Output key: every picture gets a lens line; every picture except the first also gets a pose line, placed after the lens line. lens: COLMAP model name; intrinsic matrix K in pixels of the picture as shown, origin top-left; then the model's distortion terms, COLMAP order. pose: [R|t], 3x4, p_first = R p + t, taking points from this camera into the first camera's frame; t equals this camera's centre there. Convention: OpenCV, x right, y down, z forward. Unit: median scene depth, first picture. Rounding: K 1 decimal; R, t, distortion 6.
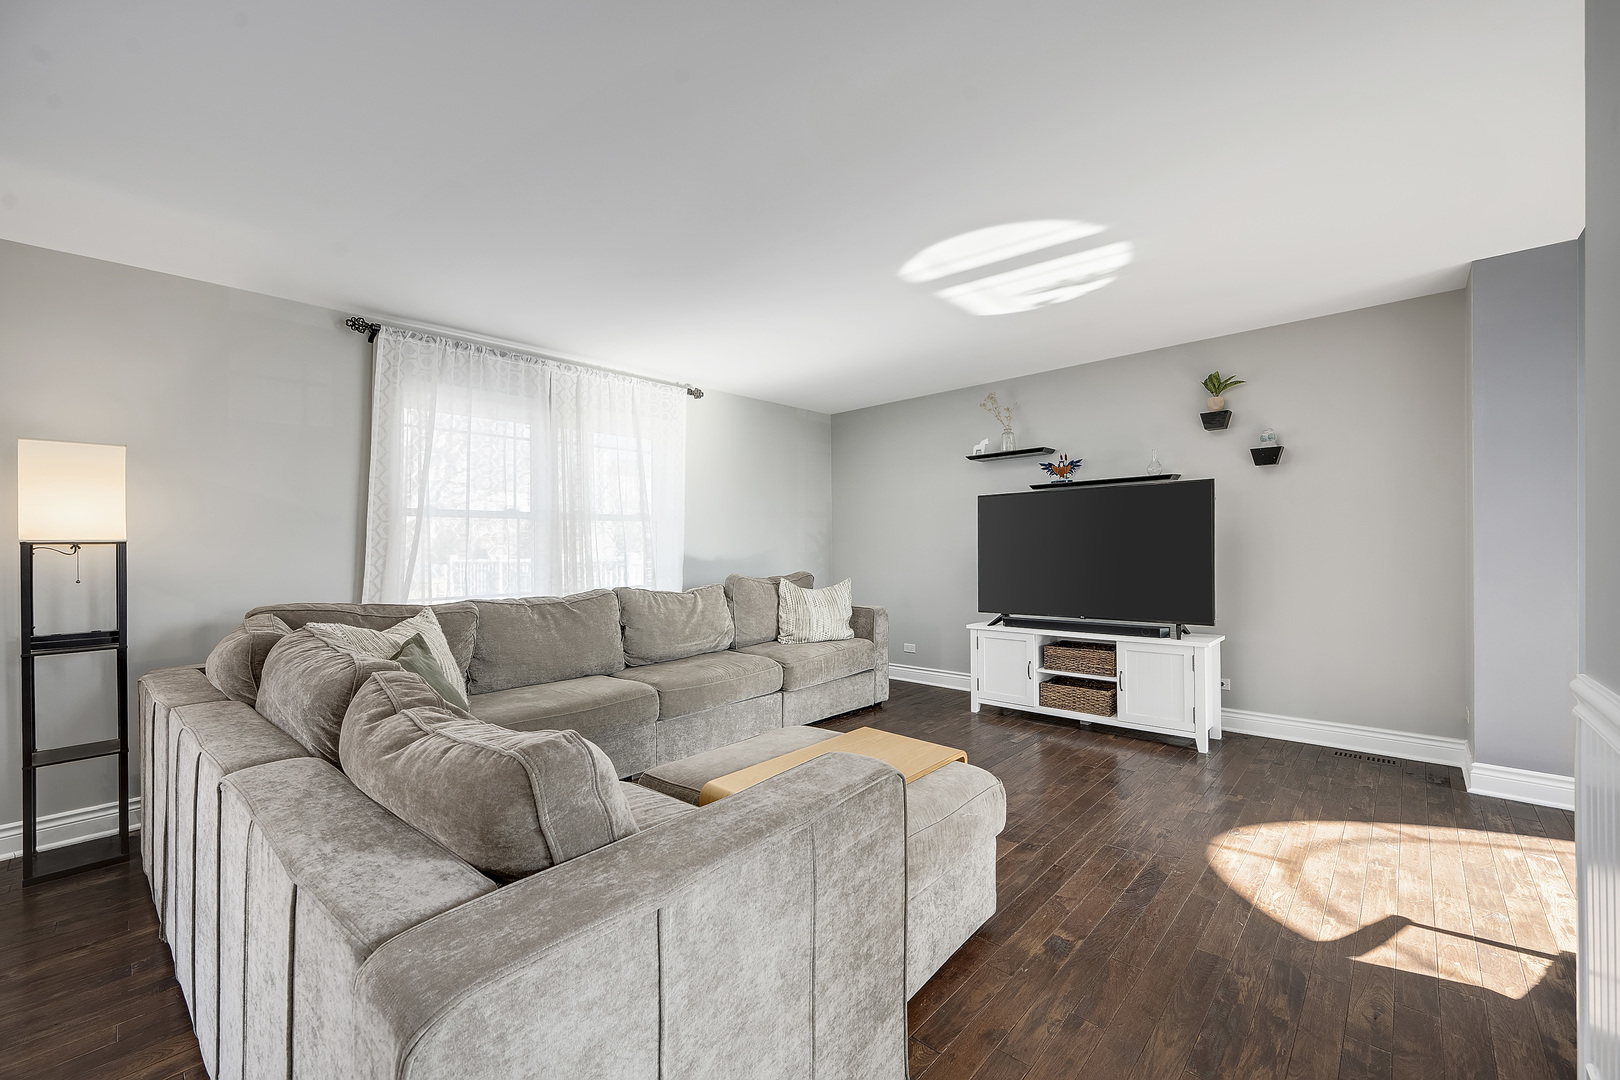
lens RADIAL K [[676.5, 0, 819.0], [0, 676.5, 548.7], [0, 0, 1]] dist [0.005729, 0.000261]
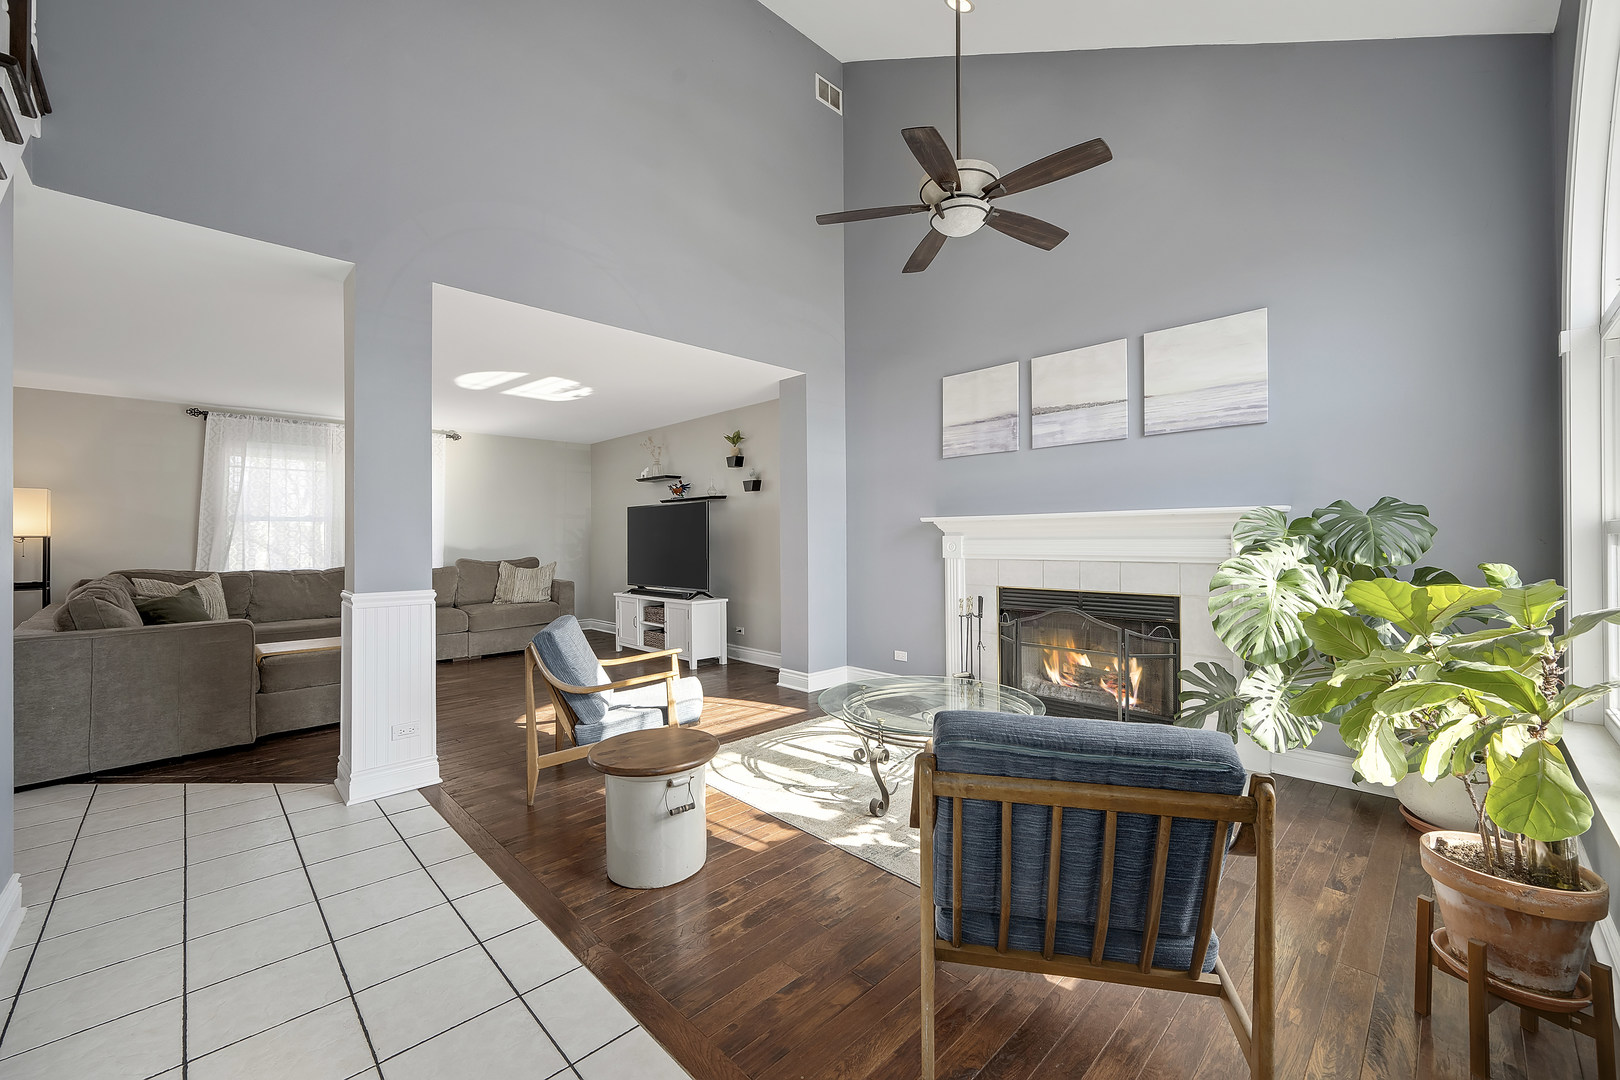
lens RADIAL K [[676.5, 0, 797.4], [0, 676.5, 533.0], [0, 0, 1]] dist [0.005729, 0.000261]
pose [[0.998485, 0.006062, -0.054681, 0.823626], [-0.006693, 0.999913, -0.011369, -0.008159], [0.054607, 0.011718, 0.998439, -0.557919]]
